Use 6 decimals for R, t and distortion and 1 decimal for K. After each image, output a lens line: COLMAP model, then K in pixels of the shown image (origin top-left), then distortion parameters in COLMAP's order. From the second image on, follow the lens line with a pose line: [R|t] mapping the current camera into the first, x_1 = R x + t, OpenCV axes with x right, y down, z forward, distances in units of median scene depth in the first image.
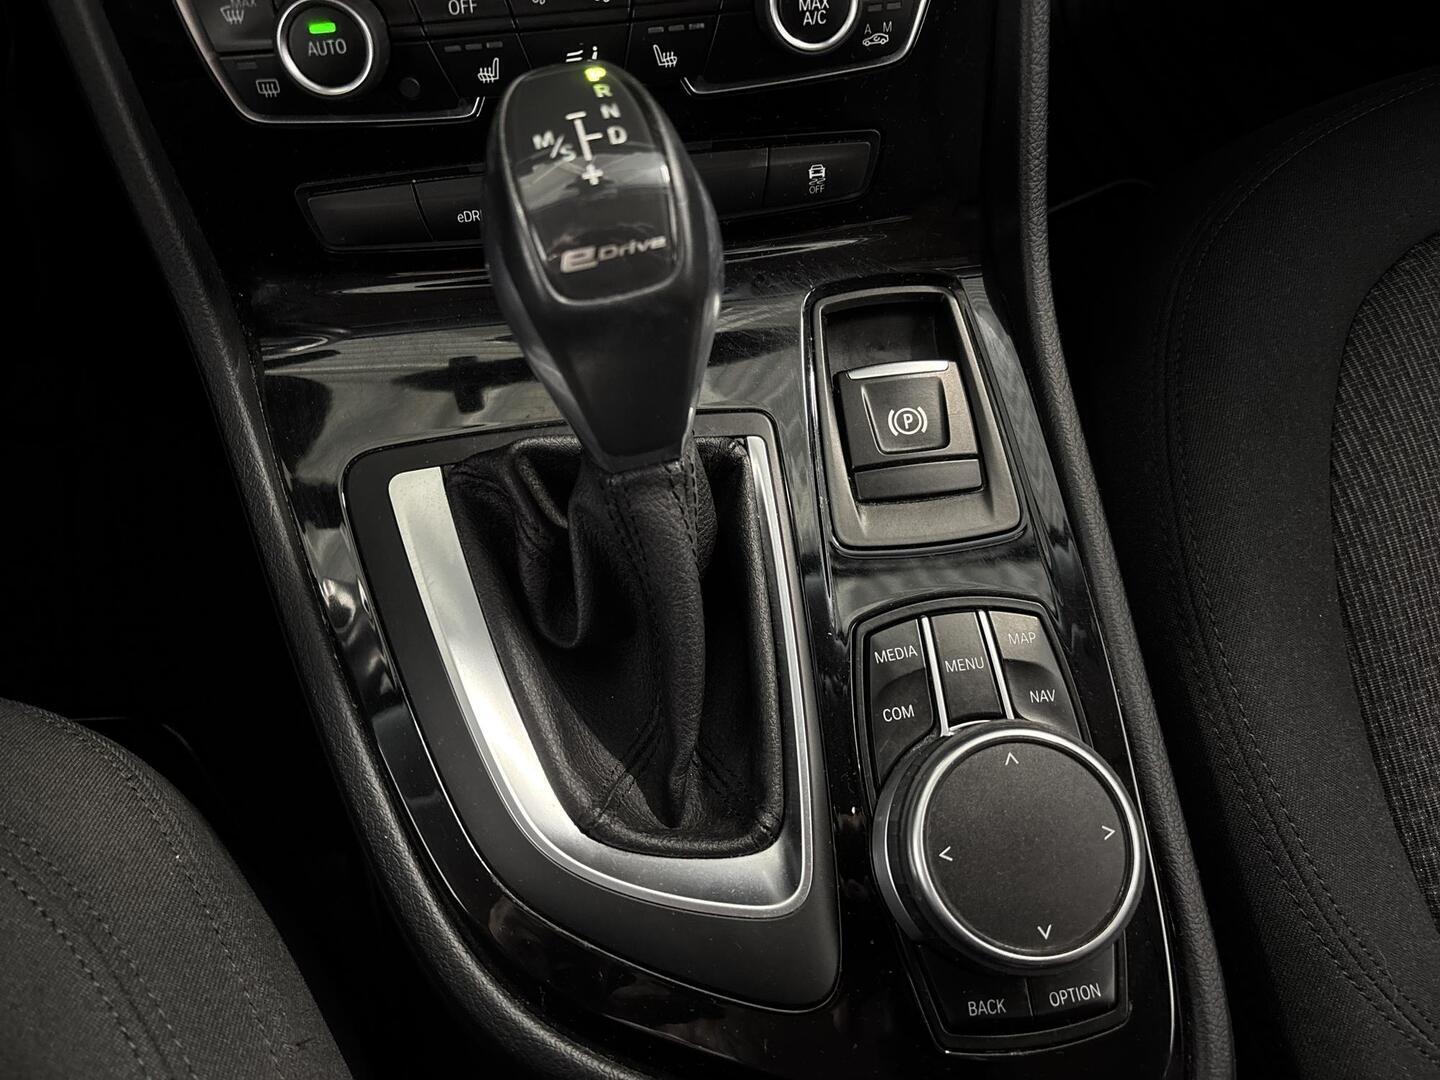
lens RADIAL K [[1112.3, 0, 728.8], [0, 1112.3, 522.5], [0, 0, 1]] dist [0.010057, -0.024361]
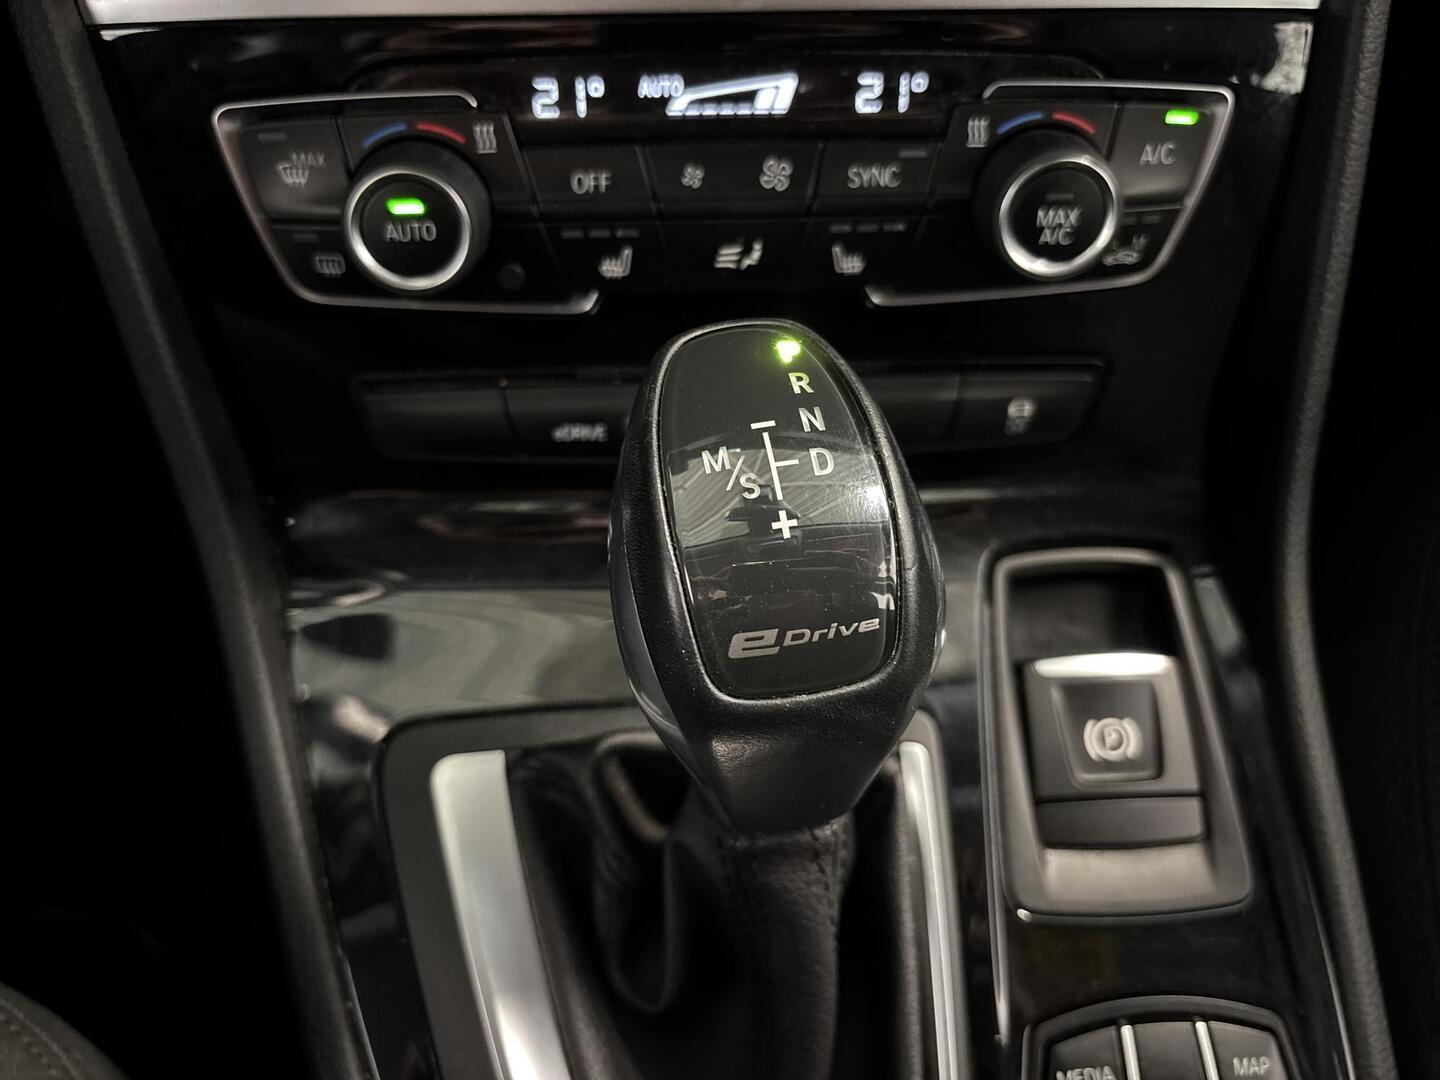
lens RADIAL K [[1164.2, 0, 727.0], [0, 1164.2, 533.4], [0, 0, 1]] dist [-0.022240, 0.014144]
pose [[0.995763, 0.087143, -0.029369, -0.100936], [-0.087692, 0.995986, -0.017963, -0.215311], [0.027686, 0.020462, 0.999407, 0.211243]]
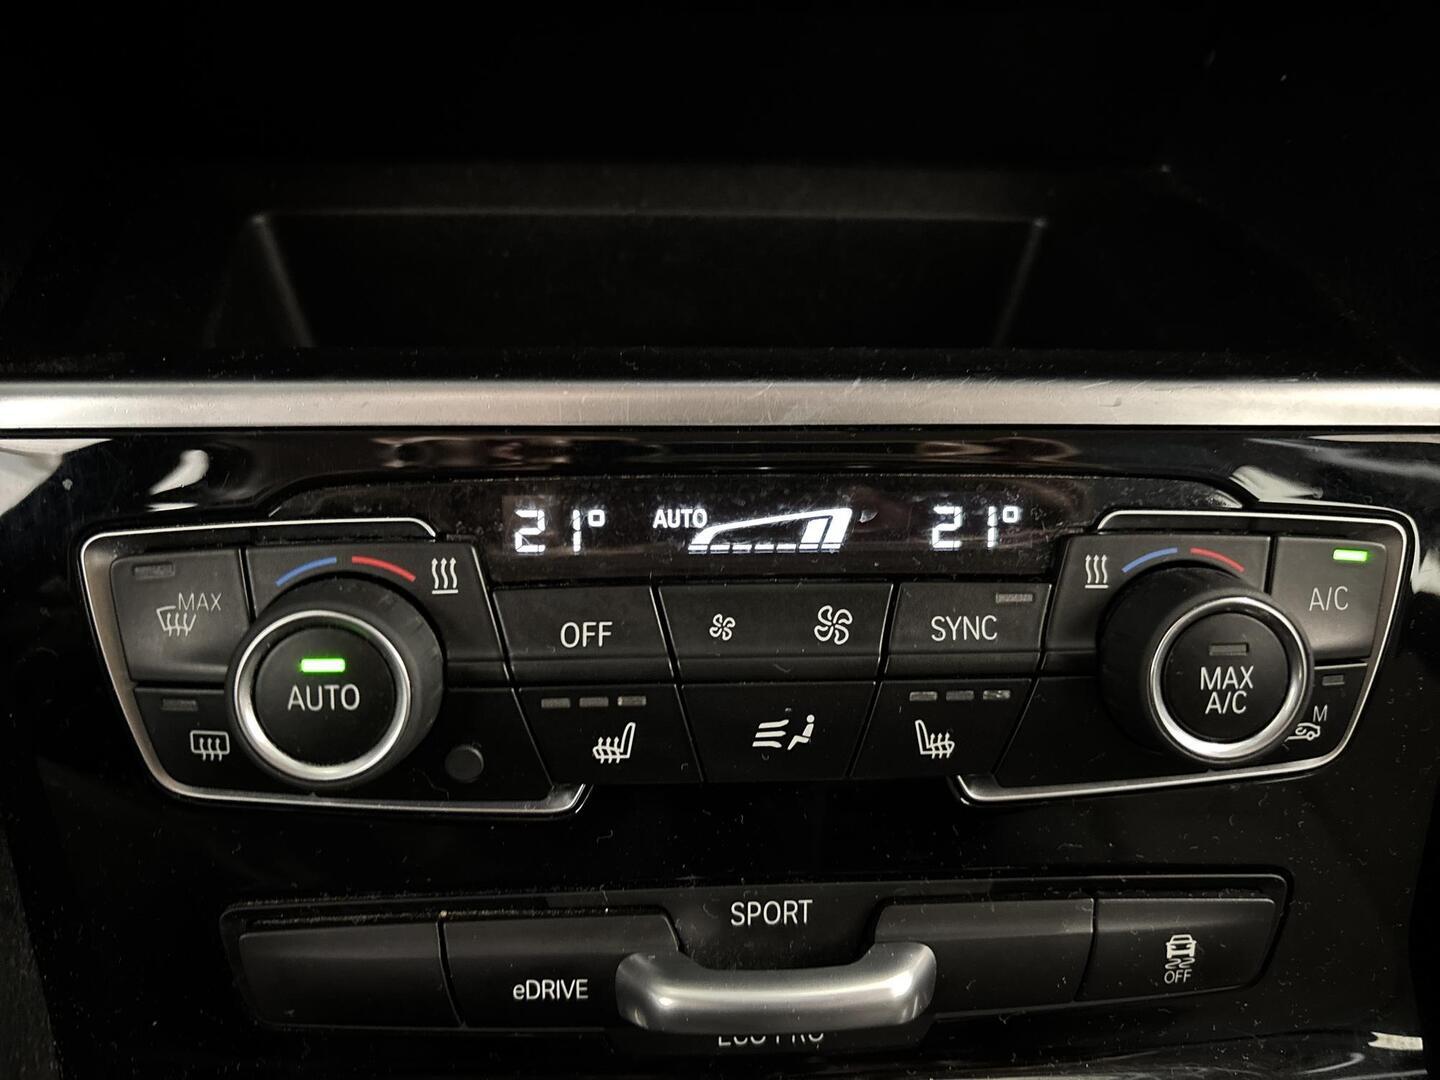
lens RADIAL K [[1112.3, 0, 720.2], [0, 1112.3, 542.5], [0, 0, 1]] dist [0.010057, -0.024361]
pose [[0.996701, 0.069811, -0.041399, -0.148480], [-0.080772, 0.903178, -0.421599, -0.269857], [0.007959, 0.423552, 0.905837, 0.464869]]
